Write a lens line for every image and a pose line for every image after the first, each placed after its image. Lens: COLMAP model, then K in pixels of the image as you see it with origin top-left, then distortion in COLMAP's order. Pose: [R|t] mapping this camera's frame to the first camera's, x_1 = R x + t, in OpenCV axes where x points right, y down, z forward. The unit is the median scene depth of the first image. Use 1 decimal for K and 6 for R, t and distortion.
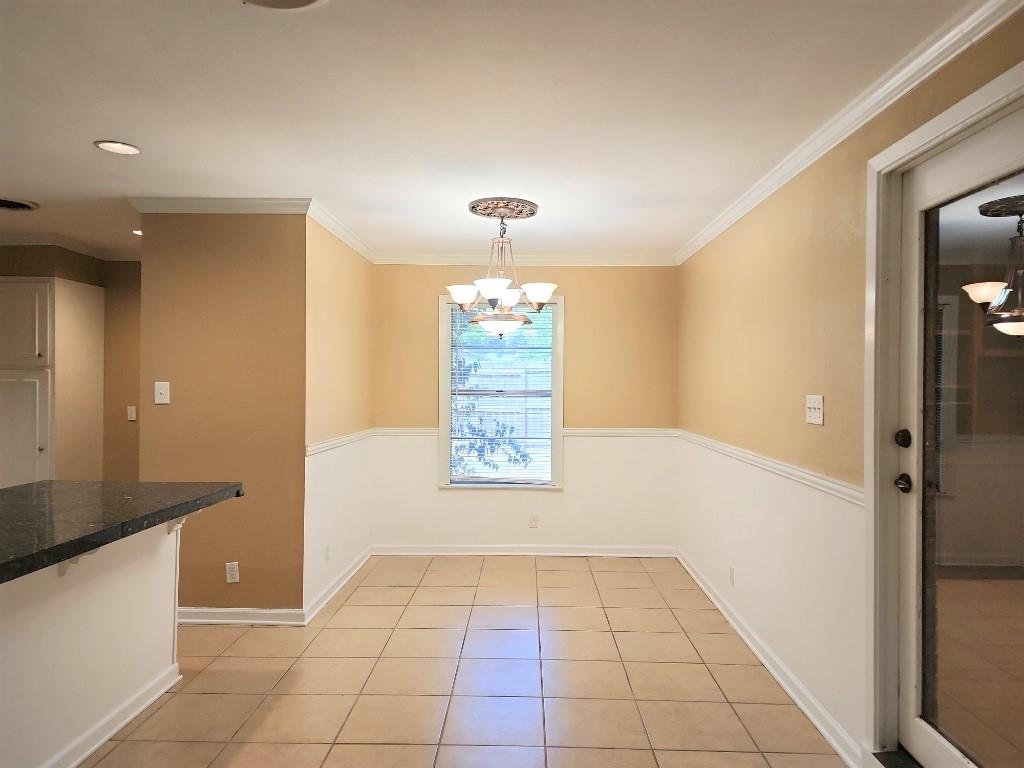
lens RADIAL K [[684.8, 0, 511.0], [0, 684.8, 382.0], [0, 0, 1]] dist [0.090599, -0.082989]
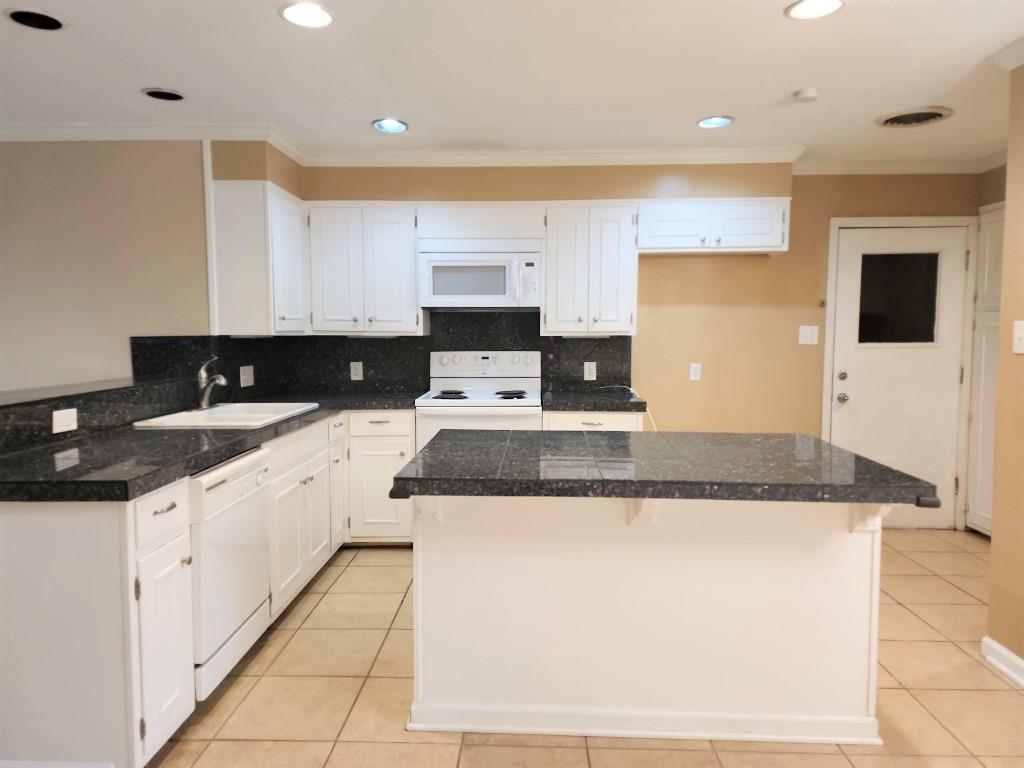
lens RADIAL K [[684.8, 0, 511.8], [0, 684.8, 381.2], [0, 0, 1]] dist [0.090599, -0.082989]
pose [[0.002570, 0.067652, -0.997706, 0.270193], [0.000115, 0.997709, 0.067653, 0.017369], [0.999997, -0.000288, 0.002557, 0.798475]]
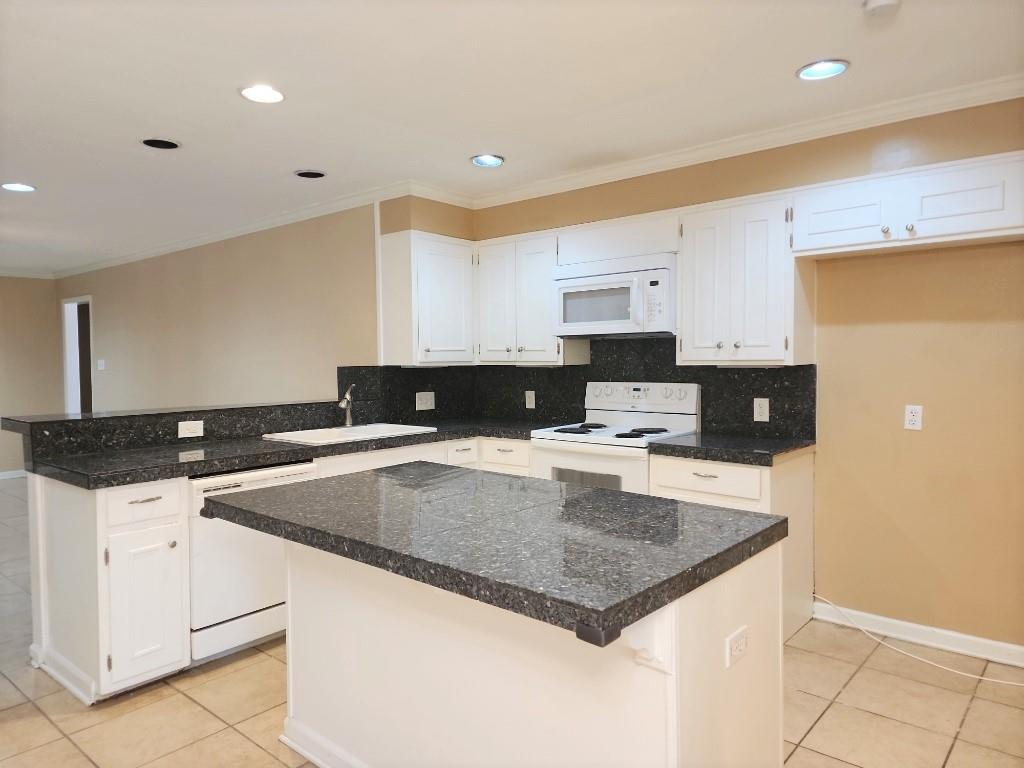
lens RADIAL K [[684.8, 0, 508.0], [0, 684.8, 388.7], [0, 0, 1]] dist [0.090599, -0.082989]
pose [[-0.631861, 0.033618, -0.774352, -0.082026], [0.002839, 0.999153, 0.041061, 0.008295], [0.775077, 0.023746, -0.631421, 1.525564]]
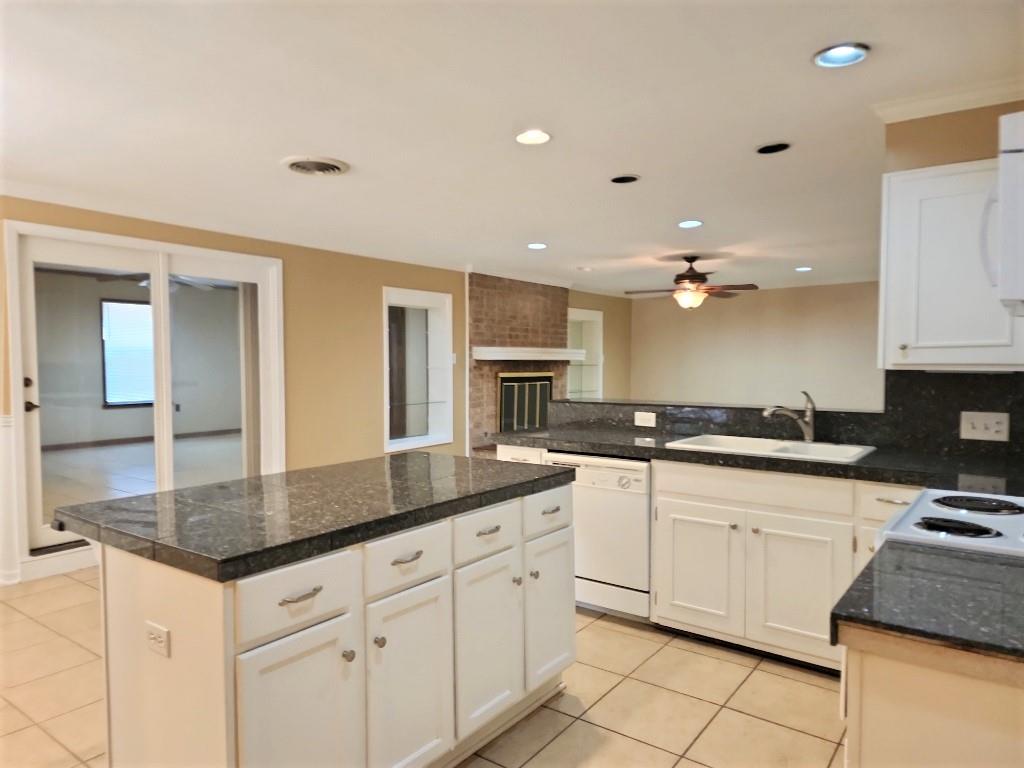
lens RADIAL K [[684.8, 0, 497.5], [0, 684.8, 396.8], [0, 0, 1]] dist [0.090599, -0.082989]
pose [[-0.810877, -0.039044, 0.583912, -1.425553], [-0.005880, 0.998265, 0.058584, 0.001226], [-0.585187, 0.044071, -0.809700, 1.643806]]
